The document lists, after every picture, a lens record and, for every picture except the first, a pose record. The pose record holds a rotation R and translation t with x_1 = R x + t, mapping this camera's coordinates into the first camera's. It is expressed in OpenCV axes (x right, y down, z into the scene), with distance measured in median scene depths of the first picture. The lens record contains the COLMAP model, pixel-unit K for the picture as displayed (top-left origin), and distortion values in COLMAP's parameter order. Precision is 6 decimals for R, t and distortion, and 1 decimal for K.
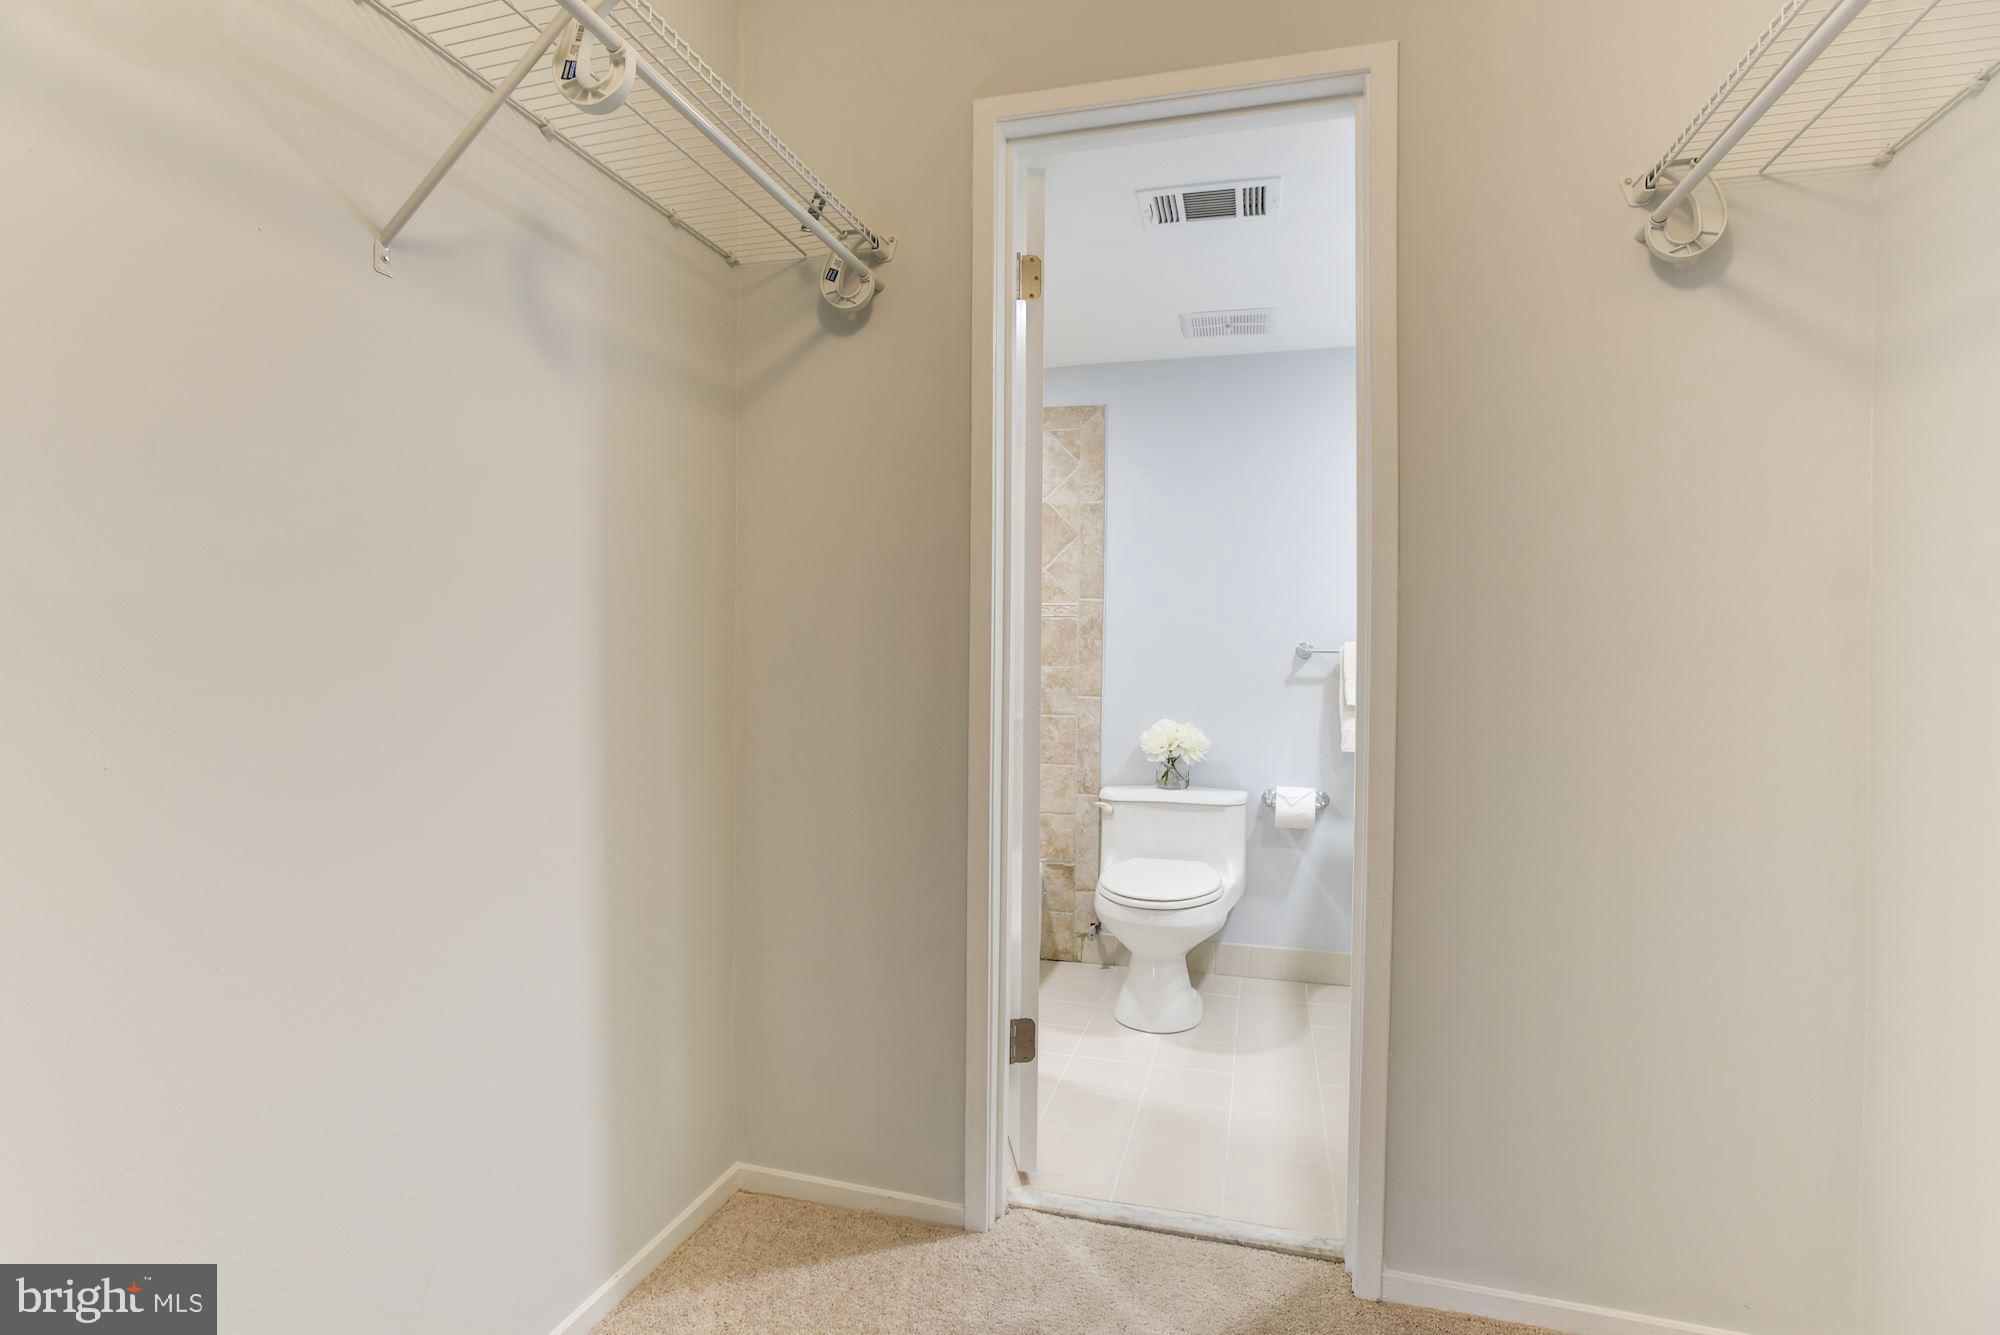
lens RADIAL K [[1001.7, 0, 991.8], [0, 1001.7, 670.4], [0, 0, 1]] dist [-0.036964, 0.012876]
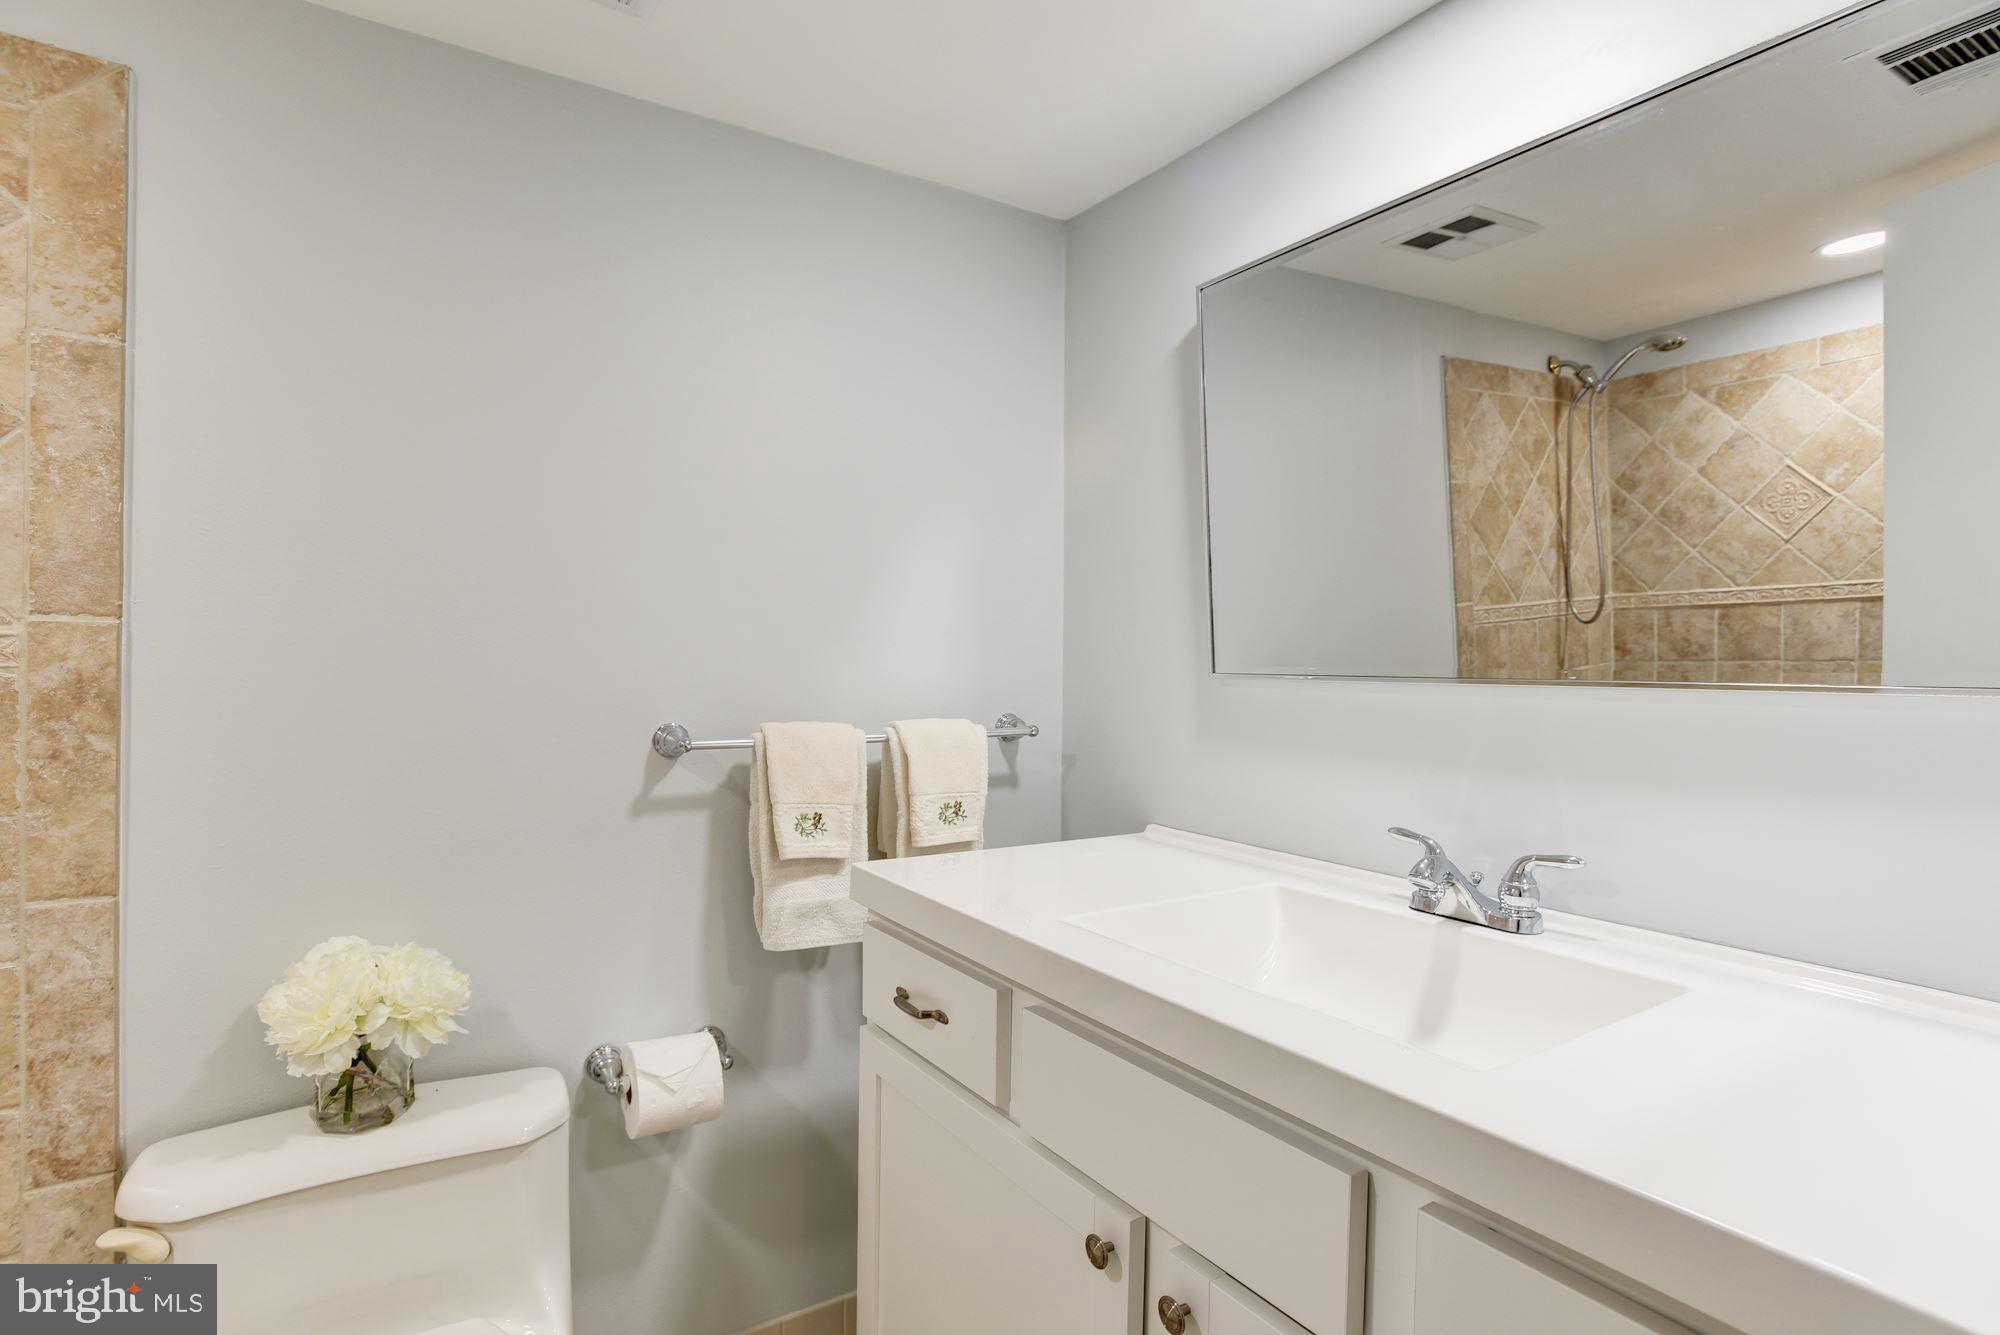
lens RADIAL K [[1001.7, 0, 1017.0], [0, 1001.7, 669.9], [0, 0, 1]] dist [-0.036964, 0.012876]
pose [[0.658635, -0.007494, 0.752425, 0.059233], [0.005451, 0.999972, 0.005188, -0.053386], [-0.752442, 0.000684, 0.658658, 0.533921]]
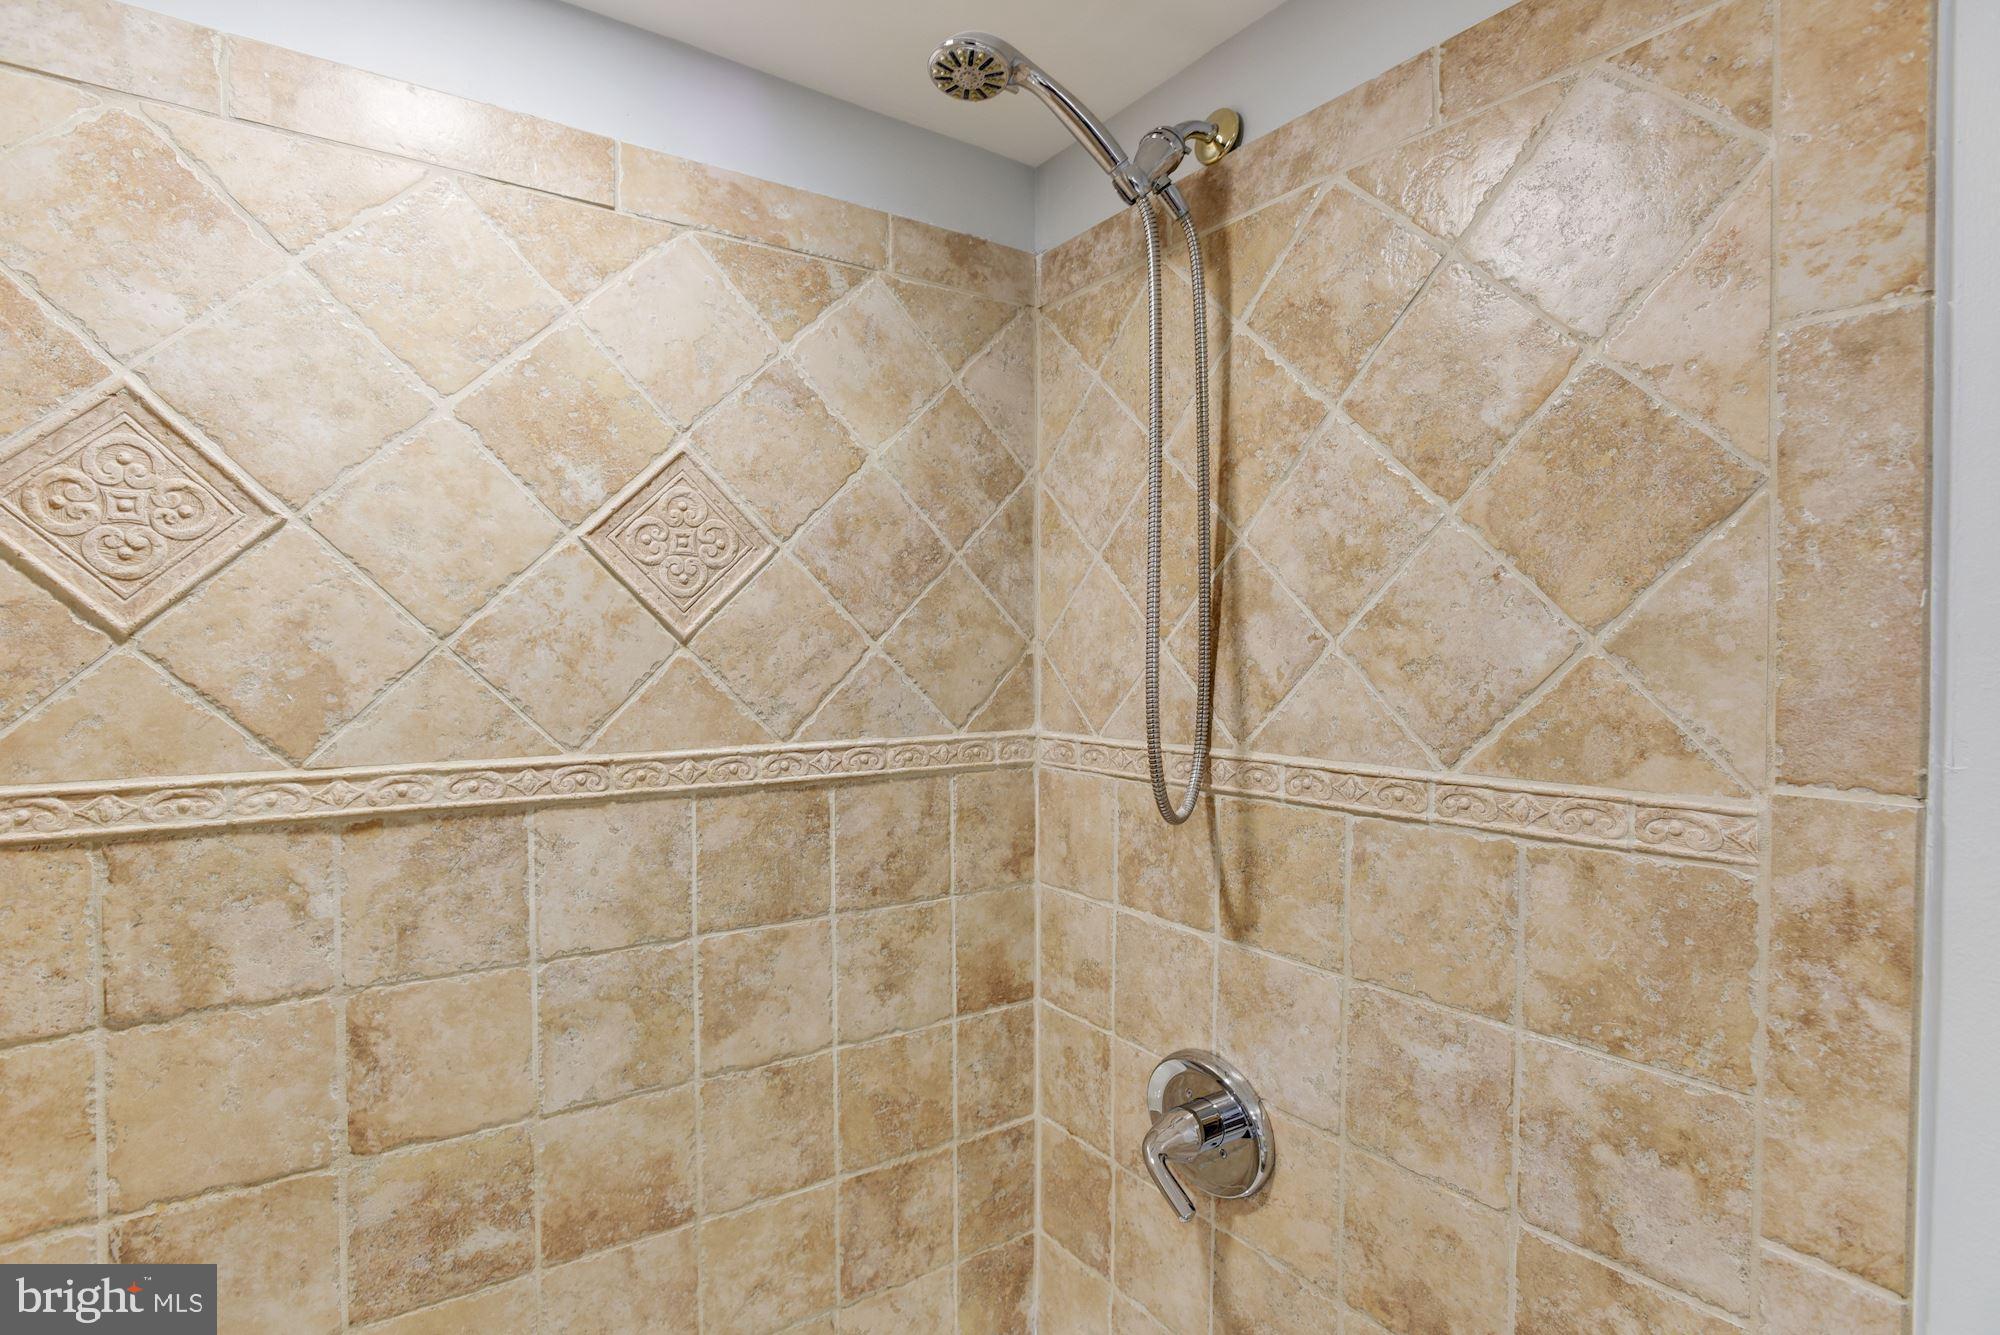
lens RADIAL K [[1001.7, 0, 966.4], [0, 1001.7, 663.9], [0, 0, 1]] dist [-0.036964, 0.012876]
pose [[0.750696, 0.001801, -0.660645, 0.096830], [-0.009555, 0.999921, -0.008132, -0.094271], [0.660578, 0.012418, 0.750655, 0.733947]]
